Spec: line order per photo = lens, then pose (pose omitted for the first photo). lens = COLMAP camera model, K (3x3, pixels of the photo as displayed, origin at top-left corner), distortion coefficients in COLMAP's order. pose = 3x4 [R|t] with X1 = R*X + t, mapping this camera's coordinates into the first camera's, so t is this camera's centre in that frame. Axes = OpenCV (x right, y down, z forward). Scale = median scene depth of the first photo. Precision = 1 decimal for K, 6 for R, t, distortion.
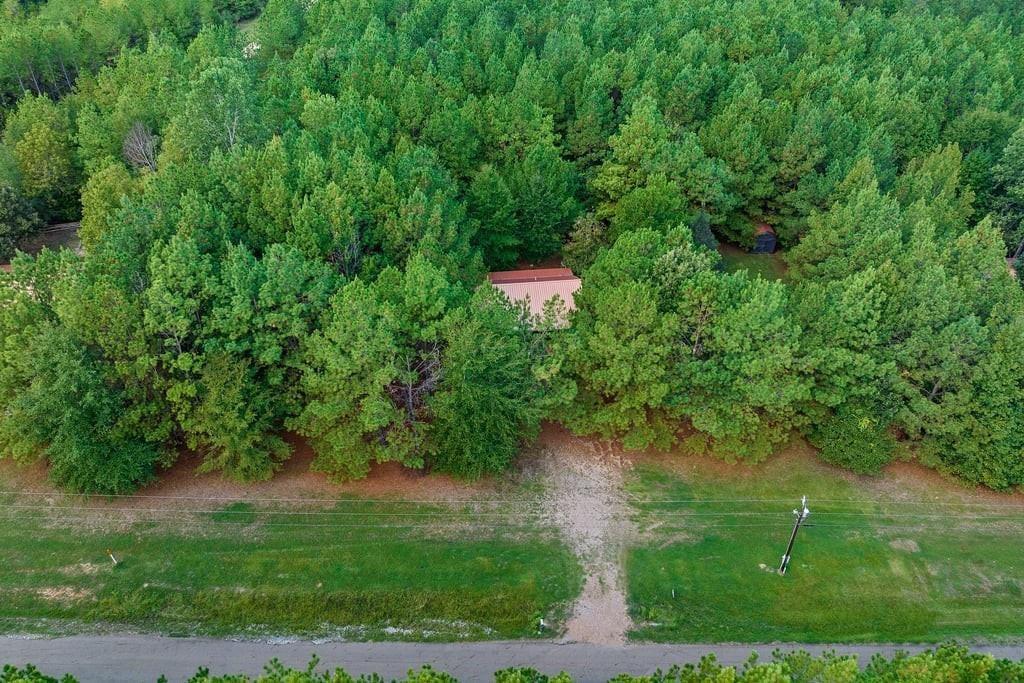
lens RADIAL K [[717.1, 0, 513.1], [0, 717.1, 344.4], [0, 0, 1]] dist [-0.038868, 0.001667]
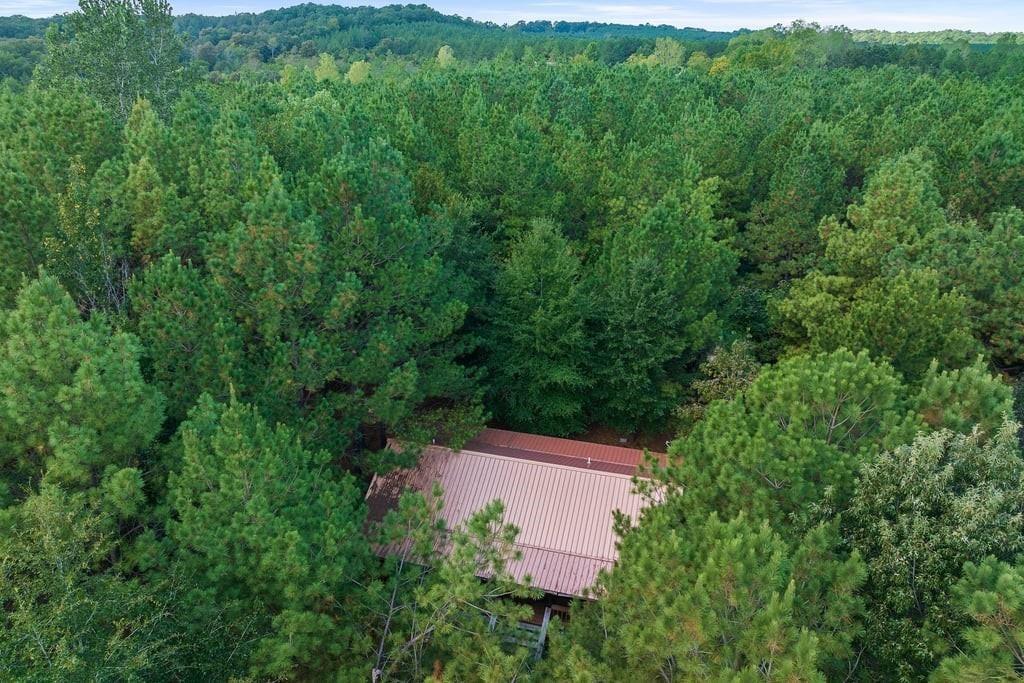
lens RADIAL K [[717.1, 0, 511.6], [0, 717.1, 336.8], [0, 0, 1]] dist [-0.038868, 0.001667]
pose [[0.929277, 0.149982, -0.337565, 0.125246], [-0.232906, 0.947216, -0.220312, -0.055940], [0.286704, 0.283352, 0.915157, 0.554684]]
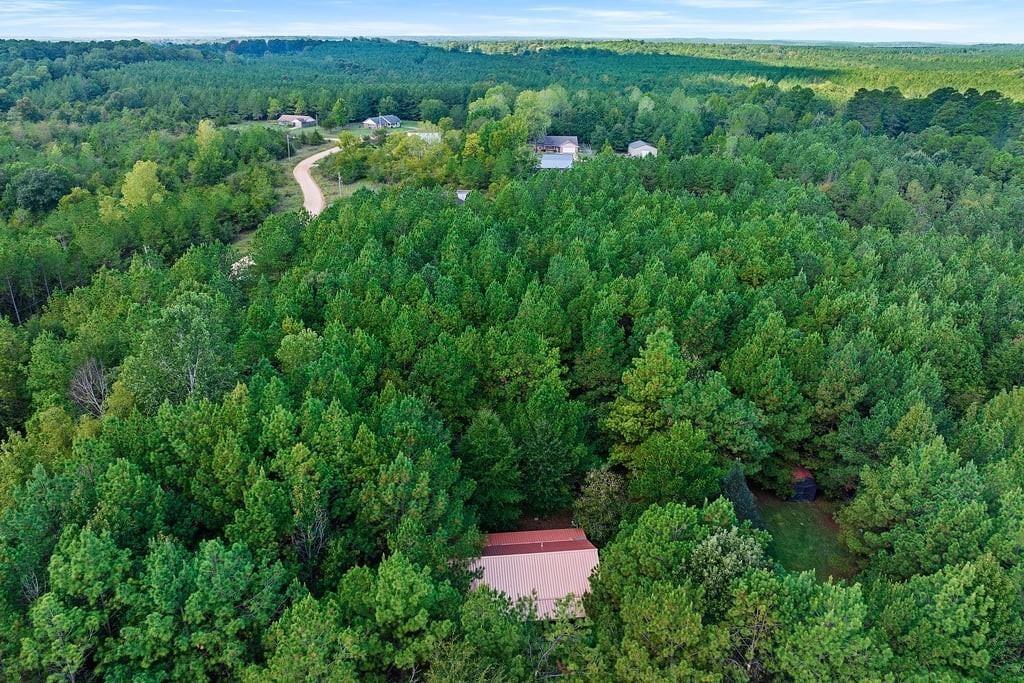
lens RADIAL K [[717.1, 0, 509.7], [0, 717.1, 346.9], [0, 0, 1]] dist [-0.038868, 0.001667]
pose [[0.999970, 0.007035, -0.003140, -0.004865], [-0.007596, 0.968332, -0.249551, -0.106916], [0.001285, 0.249567, 0.968357, 0.135284]]
